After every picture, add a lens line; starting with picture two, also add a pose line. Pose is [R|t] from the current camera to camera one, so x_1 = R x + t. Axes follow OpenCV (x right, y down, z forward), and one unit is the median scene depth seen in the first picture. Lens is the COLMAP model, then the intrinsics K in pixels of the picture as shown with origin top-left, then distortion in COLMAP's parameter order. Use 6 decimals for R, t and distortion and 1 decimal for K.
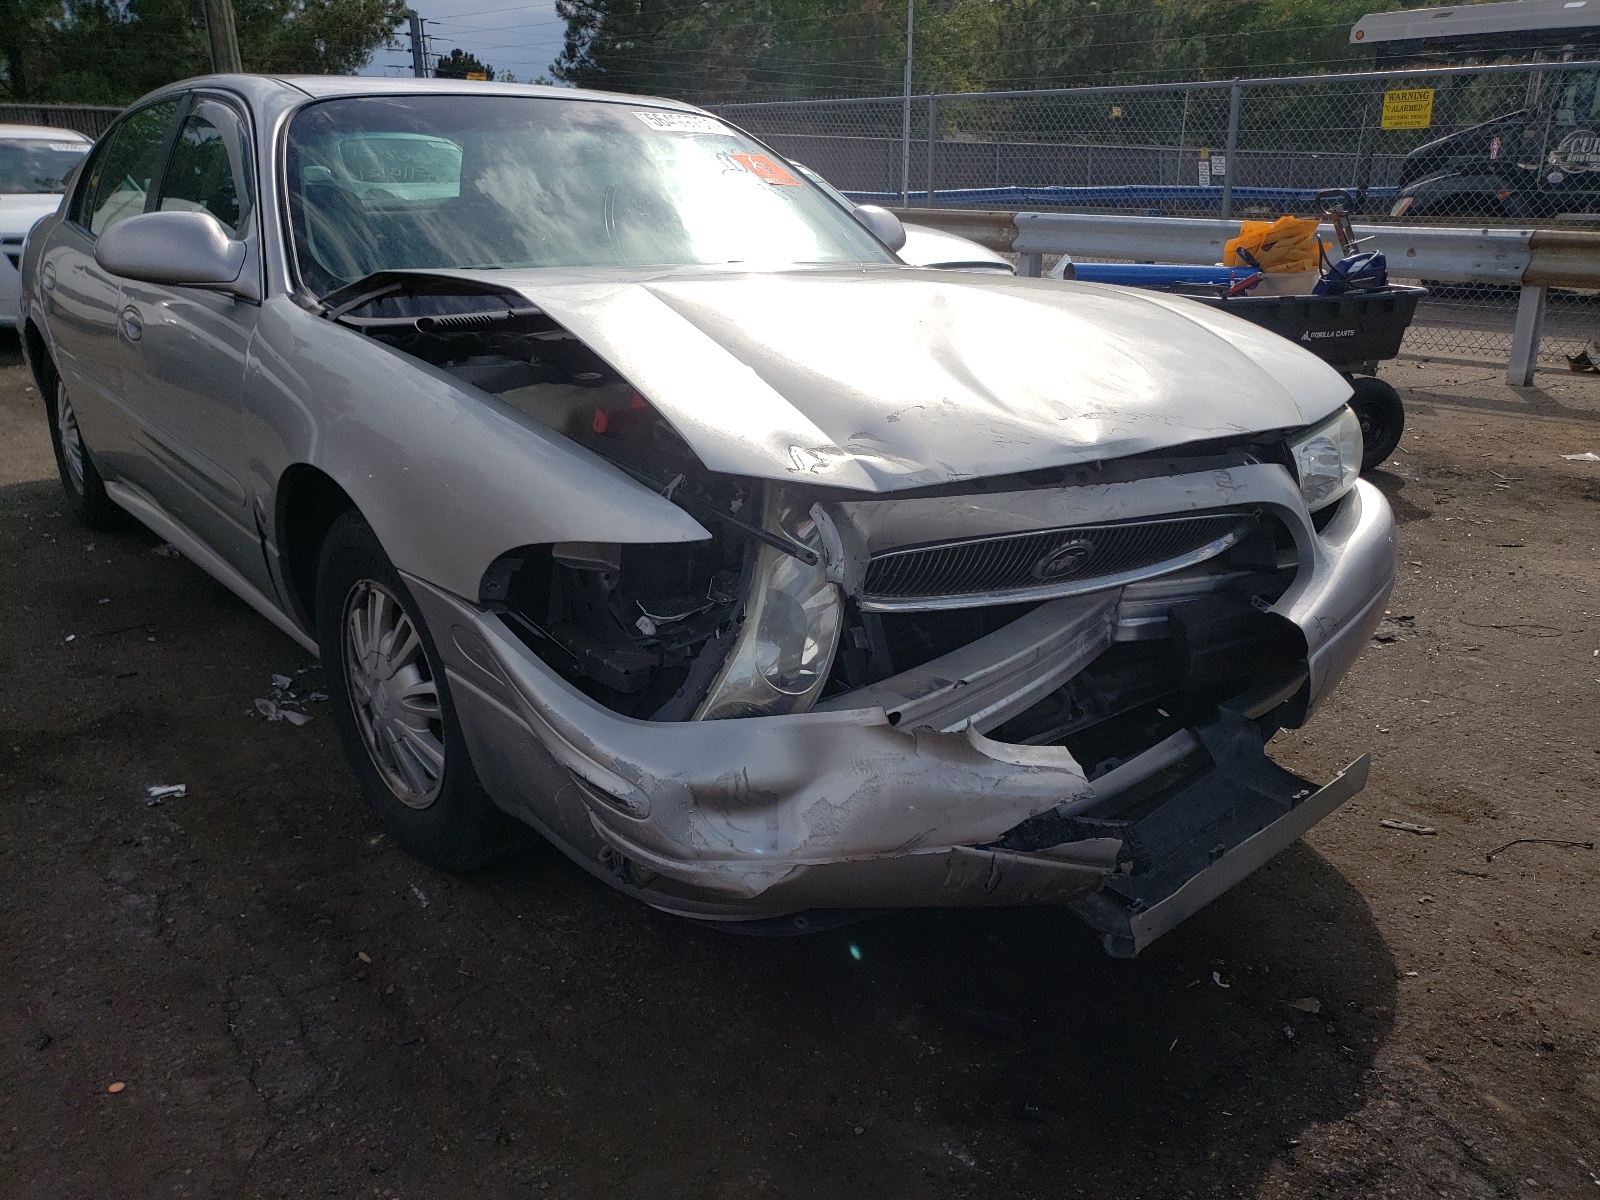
lens RADIAL K [[1286.8, 0, 800.0], [0, 1286.8, 600.0], [0, 0, 1]] dist [0.024805, -0.001521]
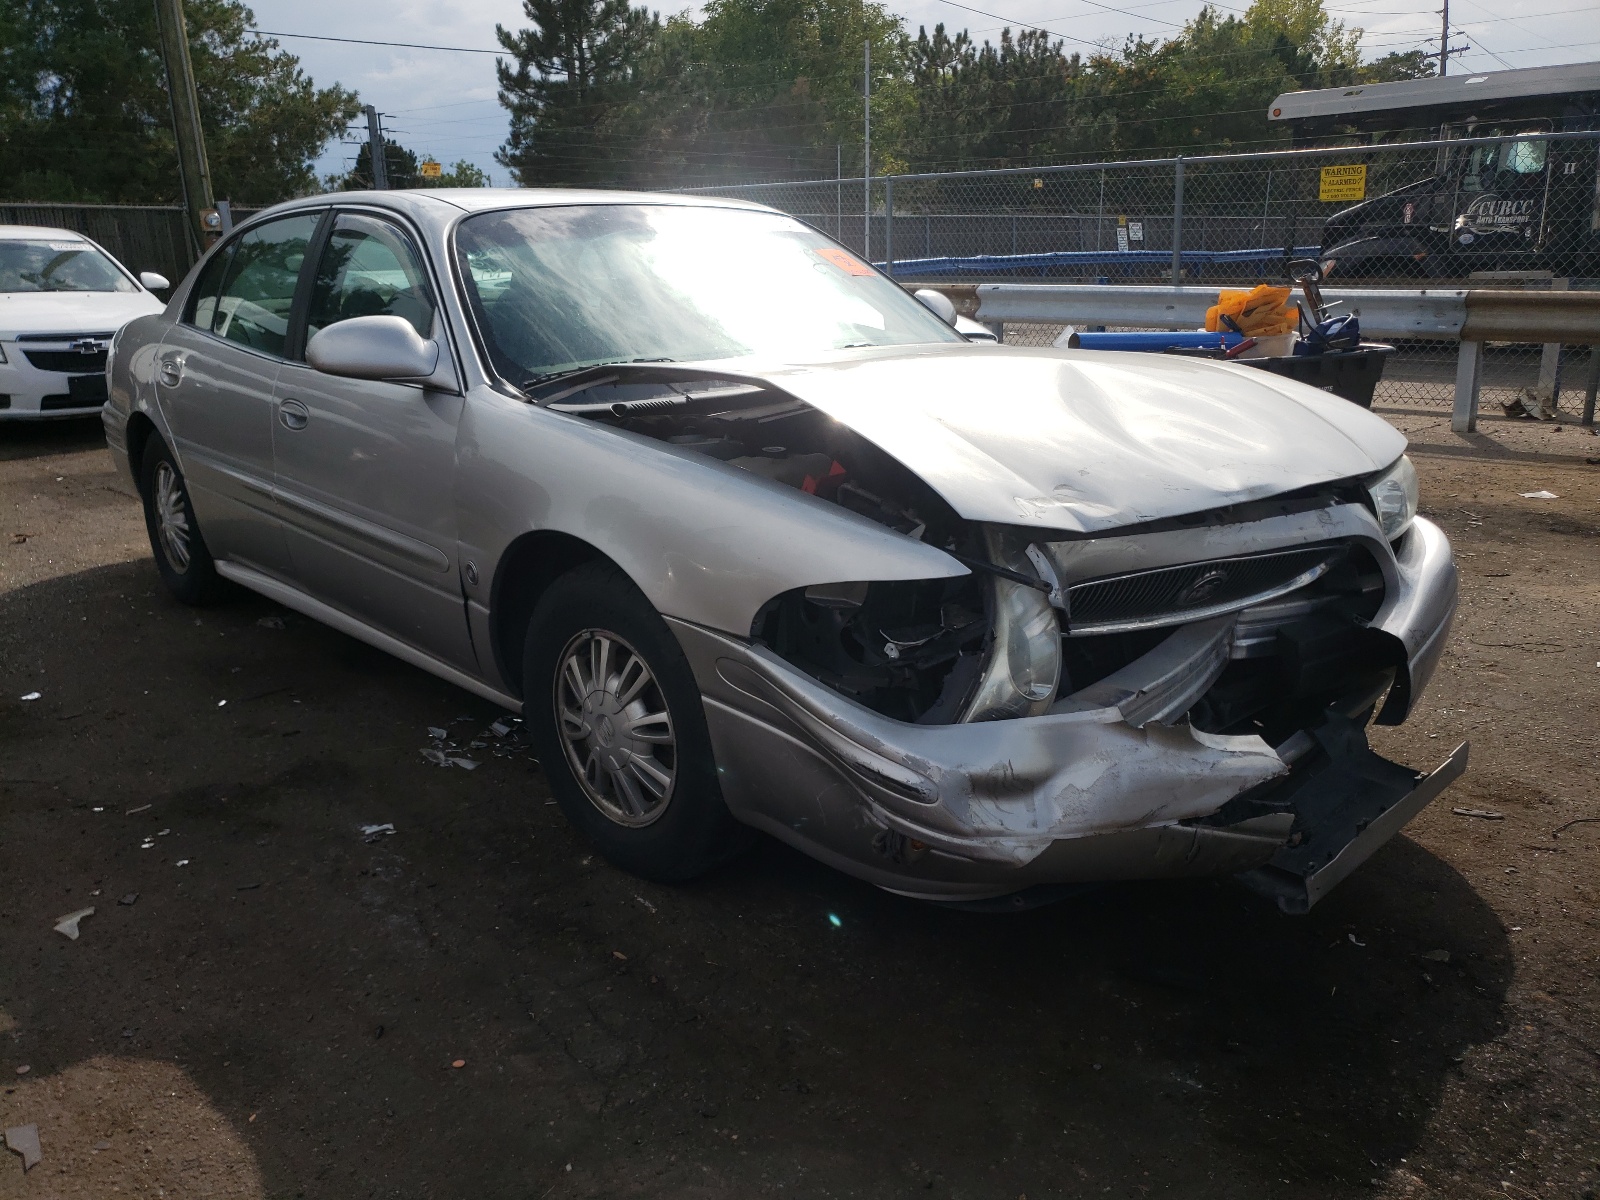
lens RADIAL K [[1269.2, 0, 798.6], [0, 1269.2, 589.4], [0, 0, 1]] dist [0.025776, -0.007324]
pose [[0.998594, -0.035068, 0.039754, -0.188984], [0.037280, 0.997716, -0.056324, 0.019426], [-0.037688, 0.057727, 0.997621, -0.134747]]
